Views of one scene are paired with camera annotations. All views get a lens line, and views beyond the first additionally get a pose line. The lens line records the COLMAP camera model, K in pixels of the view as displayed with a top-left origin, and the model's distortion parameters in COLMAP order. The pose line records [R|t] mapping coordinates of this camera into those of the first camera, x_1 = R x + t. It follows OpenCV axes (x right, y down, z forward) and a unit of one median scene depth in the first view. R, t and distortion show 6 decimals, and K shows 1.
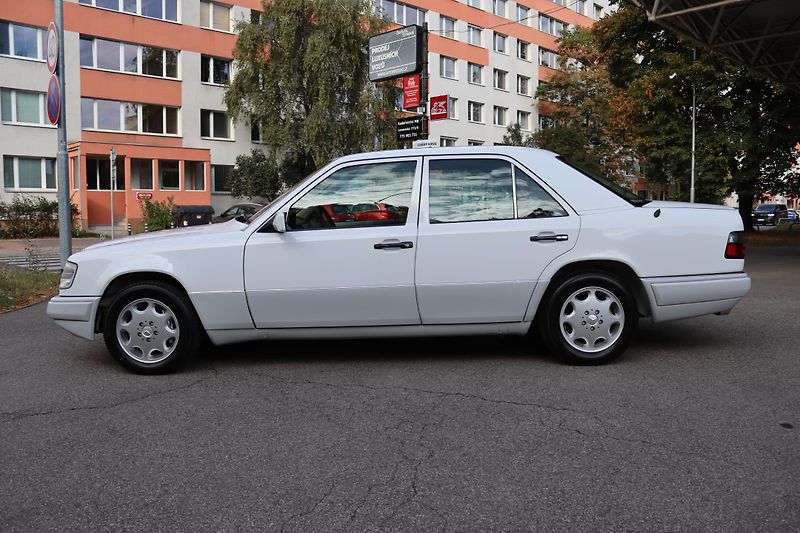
lens RADIAL K [[655.1, 0, 395.5], [0, 655.1, 263.8], [0, 0, 1]] dist [-0.160441, 0.137674]
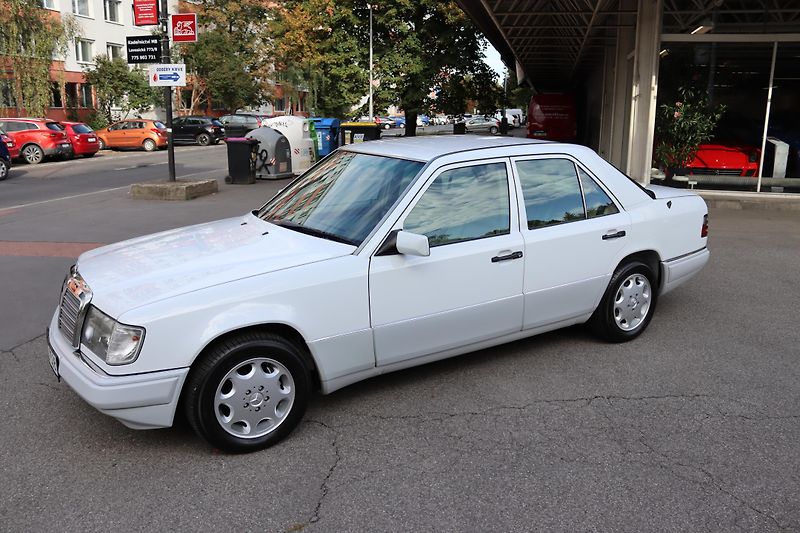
lens RADIAL K [[655.1, 0, 397.5], [0, 655.1, 264.0], [0, 0, 1]] dist [-0.160441, 0.137674]
pose [[0.842372, -0.109044, 0.527749, -0.173540], [0.030298, 0.987348, 0.155645, -0.046093], [-0.538044, -0.115121, 0.835018, 0.077875]]
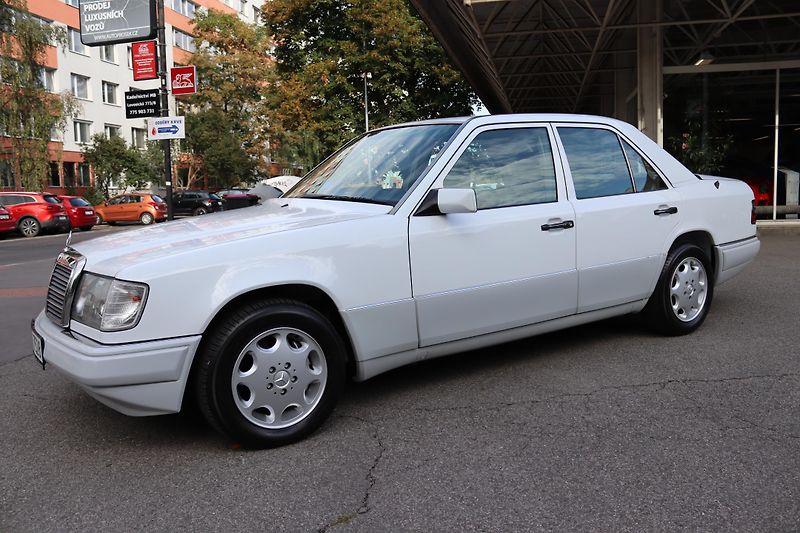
lens RADIAL K [[655.1, 0, 398.5], [0, 655.1, 266.3], [0, 0, 1]] dist [-0.160441, 0.137674]
pose [[0.835848, -0.080208, 0.543069, -0.172254], [0.067125, 0.996778, 0.043904, -0.007042], [-0.544841, -0.000243, 0.838539, 0.109518]]
